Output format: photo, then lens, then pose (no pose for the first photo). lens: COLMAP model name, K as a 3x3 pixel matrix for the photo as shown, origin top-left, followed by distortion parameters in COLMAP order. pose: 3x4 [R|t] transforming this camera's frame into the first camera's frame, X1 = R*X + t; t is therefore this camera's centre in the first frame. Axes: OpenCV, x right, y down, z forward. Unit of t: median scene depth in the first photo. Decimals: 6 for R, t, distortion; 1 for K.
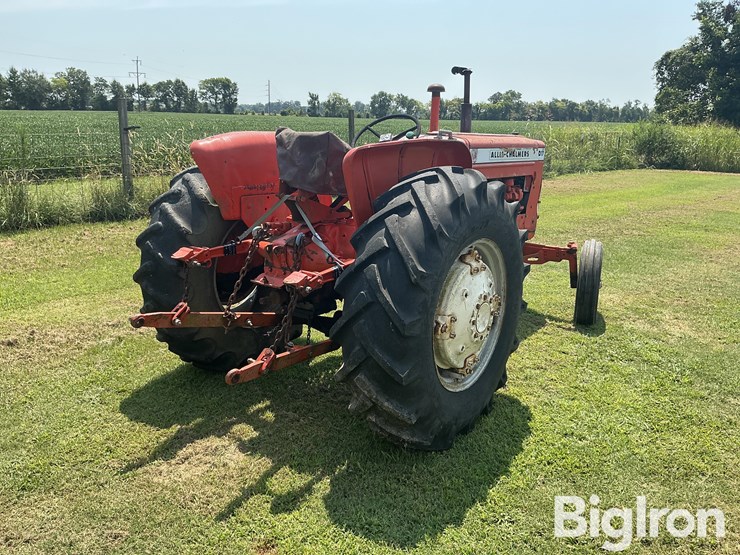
lens RADIAL K [[624.6, 0, 385.7], [0, 624.6, 277.8], [0, 0, 1]] dist [0.108422, -0.223351]
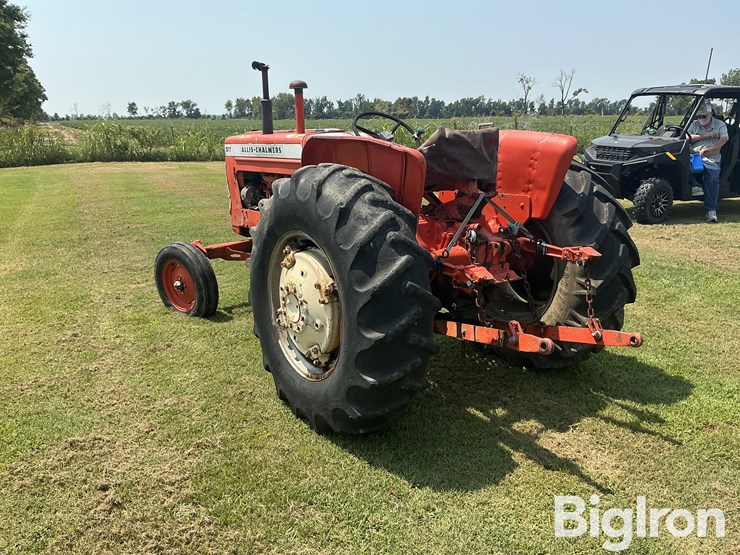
lens RADIAL K [[624.6, 0, 367.0], [0, 624.6, 279.7], [0, 0, 1]] dist [0.108422, -0.223351]
pose [[0.353054, -0.260554, 0.898590, -0.119203], [0.249727, 0.951838, 0.177877, -0.023092], [-0.901659, 0.161602, 0.401117, 0.080545]]
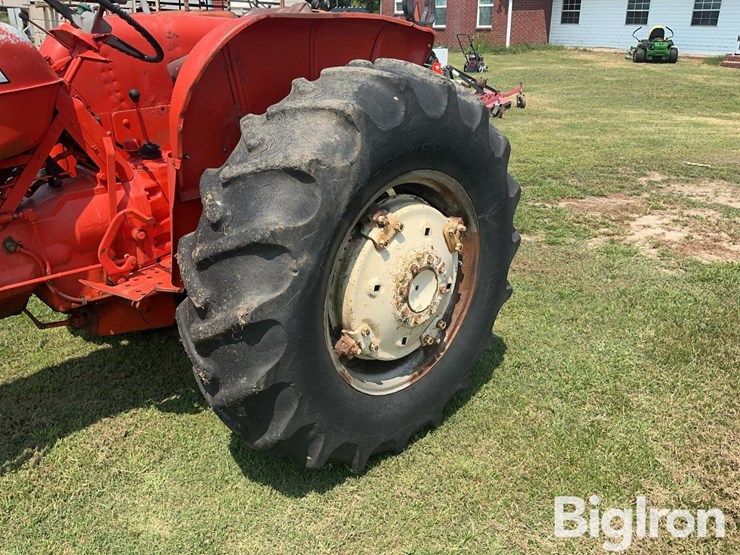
lens RADIAL K [[624.6, 0, 367.8], [0, 624.6, 277.6], [0, 0, 1]] dist [0.108422, -0.223351]
pose [[-0.982790, -0.090283, 0.161161, -0.039063], [0.024408, 0.801315, 0.597744, -0.044167], [-0.183107, 0.591391, -0.785321, 0.183870]]
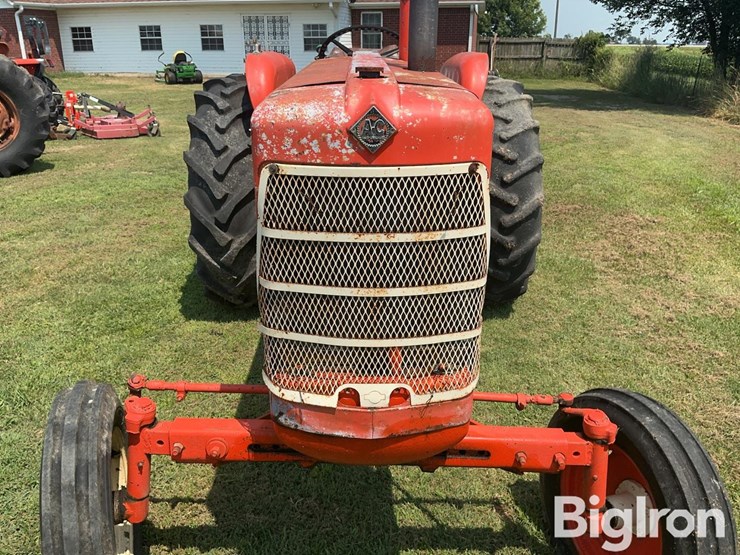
lens RADIAL K [[624.6, 0, 370.8], [0, 624.6, 275.3], [0, 0, 1]] dist [0.108422, -0.223351]
pose [[-0.812377, 0.179571, -0.554795, 0.061787], [-0.162541, 0.843968, 0.511174, -0.049251], [0.560021, 0.505443, -0.656433, 0.205661]]
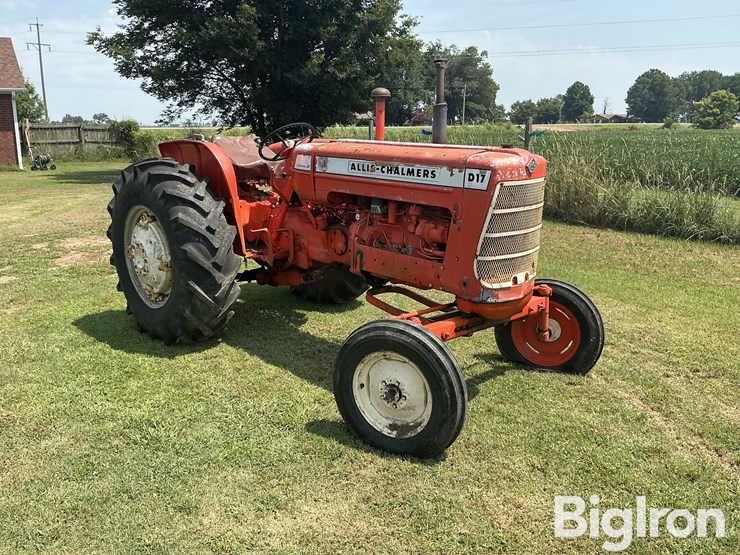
lens RADIAL K [[624.6, 0, 368.8], [0, 624.6, 271.6], [0, 0, 1]] dist [0.108422, -0.223351]
pose [[-0.191786, 0.200549, -0.960728, 0.146813], [-0.242445, 0.938880, 0.244386, -0.039727], [0.951020, 0.279794, -0.131442, 0.169244]]
